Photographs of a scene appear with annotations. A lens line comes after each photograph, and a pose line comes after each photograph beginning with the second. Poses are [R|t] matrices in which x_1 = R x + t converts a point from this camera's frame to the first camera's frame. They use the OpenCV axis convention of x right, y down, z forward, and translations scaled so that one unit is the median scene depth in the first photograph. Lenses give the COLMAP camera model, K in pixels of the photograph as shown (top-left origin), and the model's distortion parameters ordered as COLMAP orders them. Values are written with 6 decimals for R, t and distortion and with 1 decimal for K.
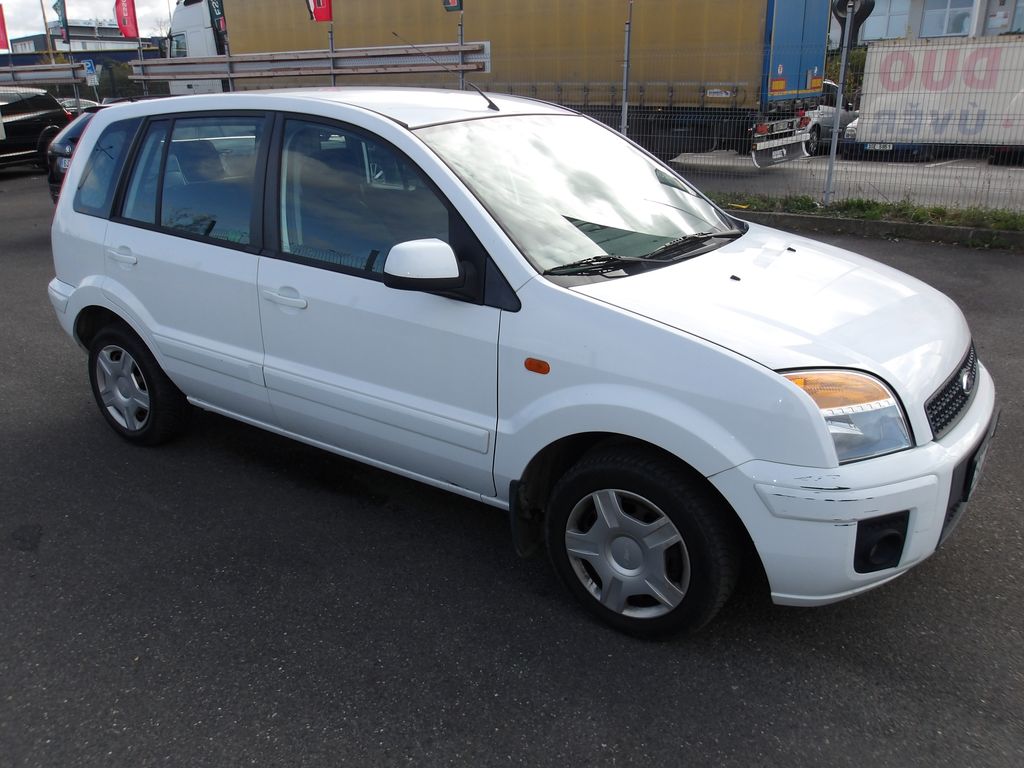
lens RADIAL K [[857.5, 0, 499.3], [0, 857.5, 377.1], [0, 0, 1]] dist [-0.004560, 0.009724]
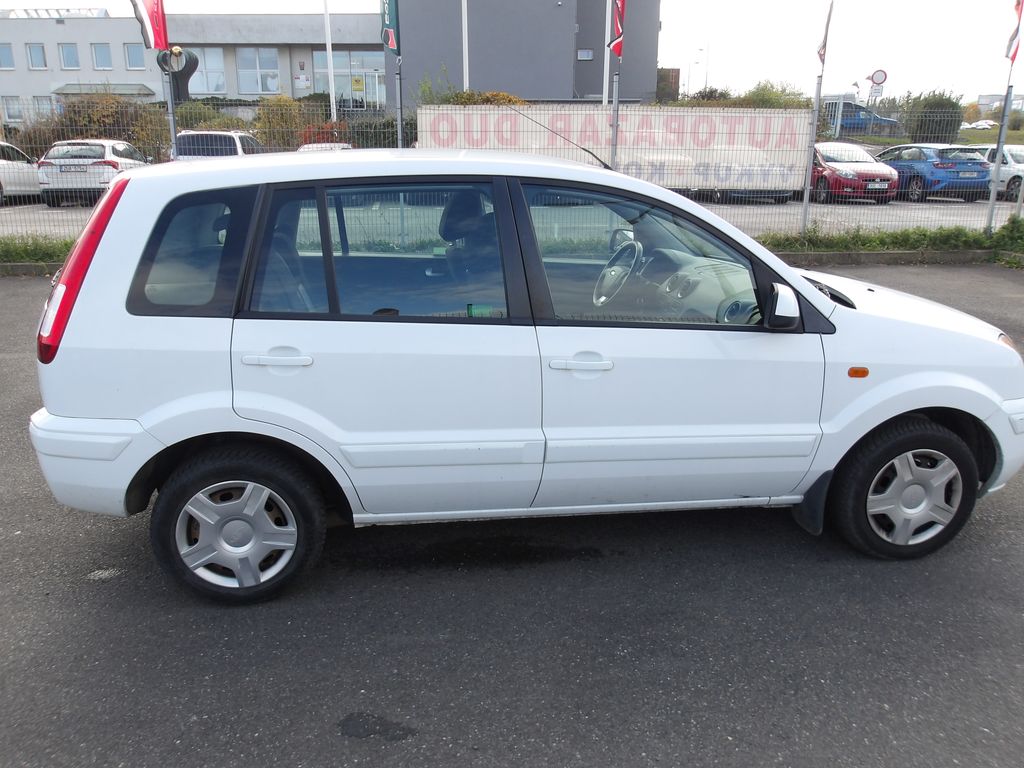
lens RADIAL K [[848.8, 0, 512.0], [0, 848.8, 384.0], [0, 0, 1]] dist [-0.004436, -0.002752]
pose [[0.723970, -0.180089, 0.665909, -0.790924], [0.208728, 0.977260, 0.037365, -0.101443], [-0.657495, 0.111943, 0.745097, 0.274108]]
